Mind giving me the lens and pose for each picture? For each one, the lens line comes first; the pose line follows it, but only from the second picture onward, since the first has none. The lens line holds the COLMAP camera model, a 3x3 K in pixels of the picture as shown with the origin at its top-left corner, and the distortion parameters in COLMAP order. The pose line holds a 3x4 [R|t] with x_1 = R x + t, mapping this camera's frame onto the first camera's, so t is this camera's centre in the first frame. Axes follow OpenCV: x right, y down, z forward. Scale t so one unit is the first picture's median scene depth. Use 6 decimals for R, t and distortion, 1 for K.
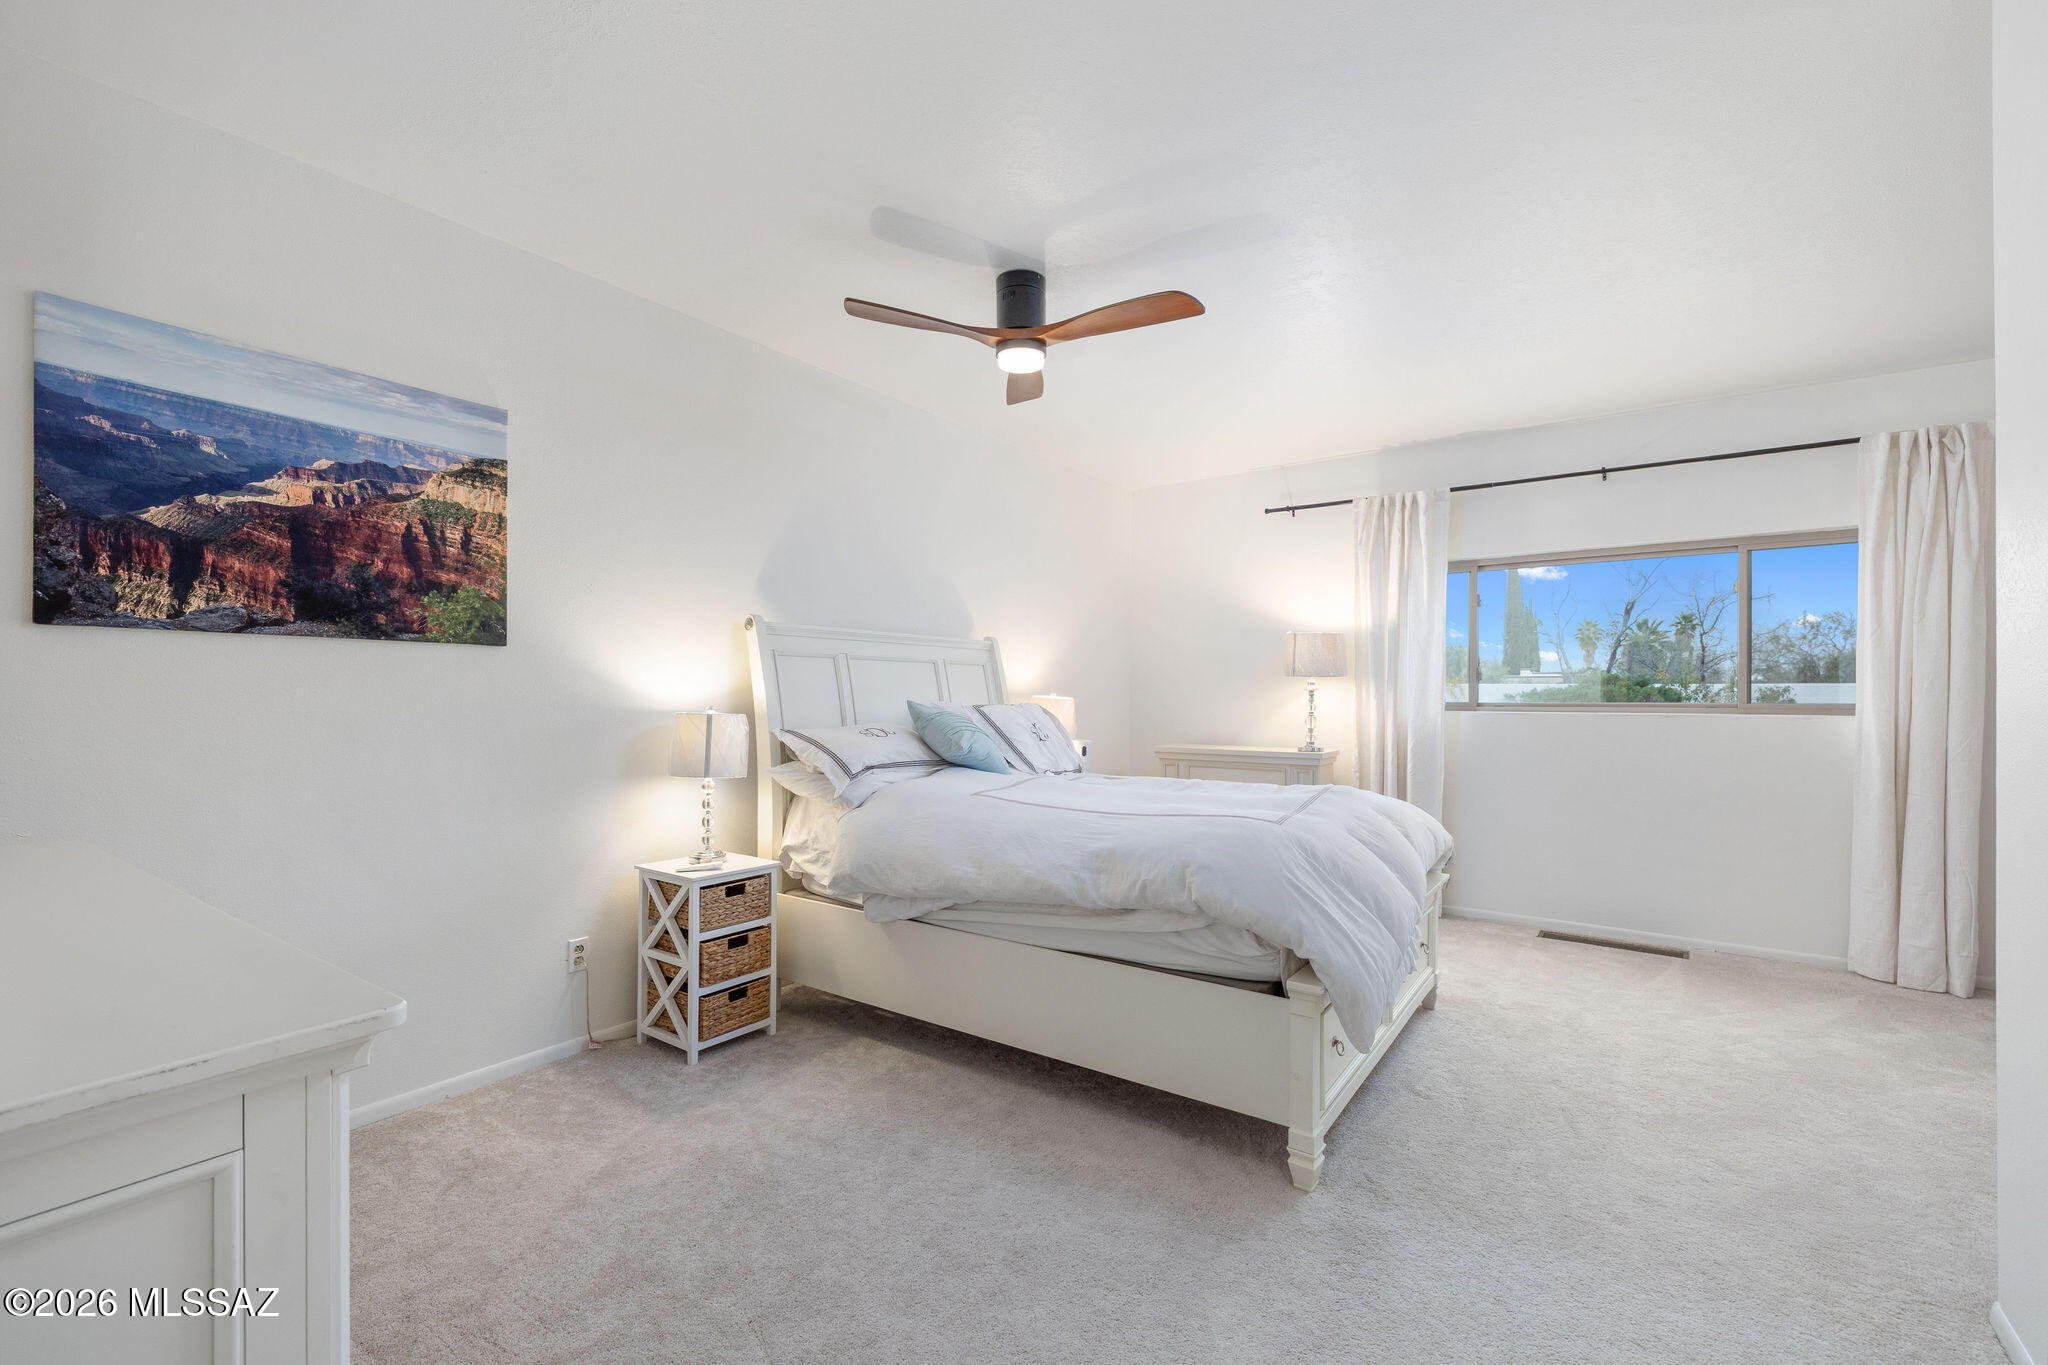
lens RADIAL K [[875.3, 0, 1027.6], [0, 875.3, 695.9], [0, 0, 1]] dist [-0.001328, -0.000030]
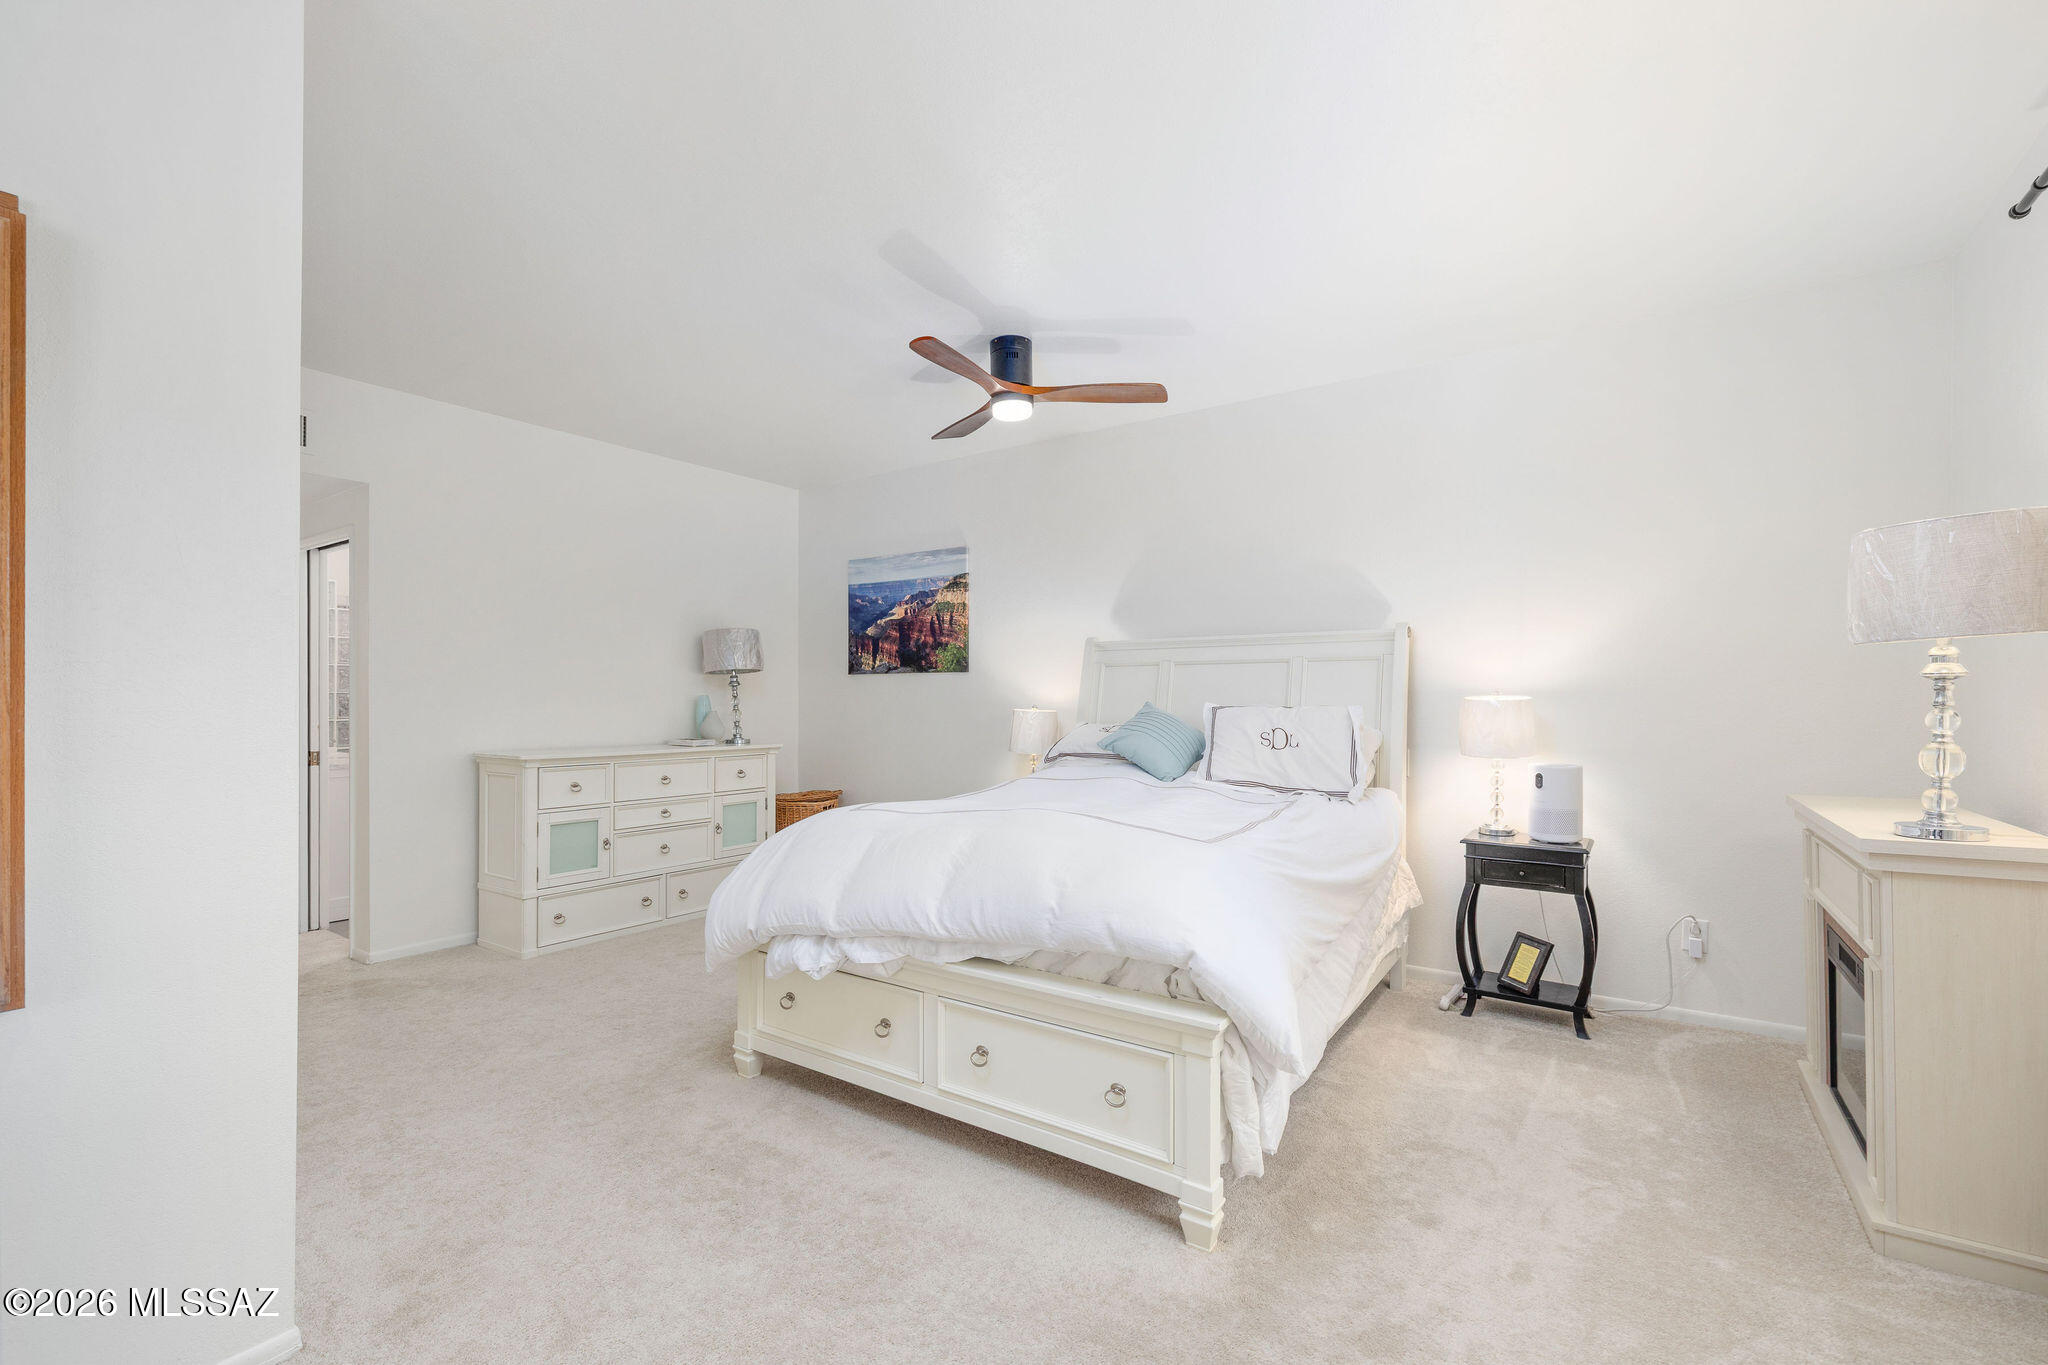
lens RADIAL K [[875.3, 0, 1029.0], [0, 875.3, 688.2], [0, 0, 1]] dist [-0.001328, -0.000030]
pose [[0.015638, -0.011037, -0.999817, 1.378794], [0.004598, 0.999929, -0.010966, -0.001605], [0.999867, -0.004426, 0.015688, 1.193587]]
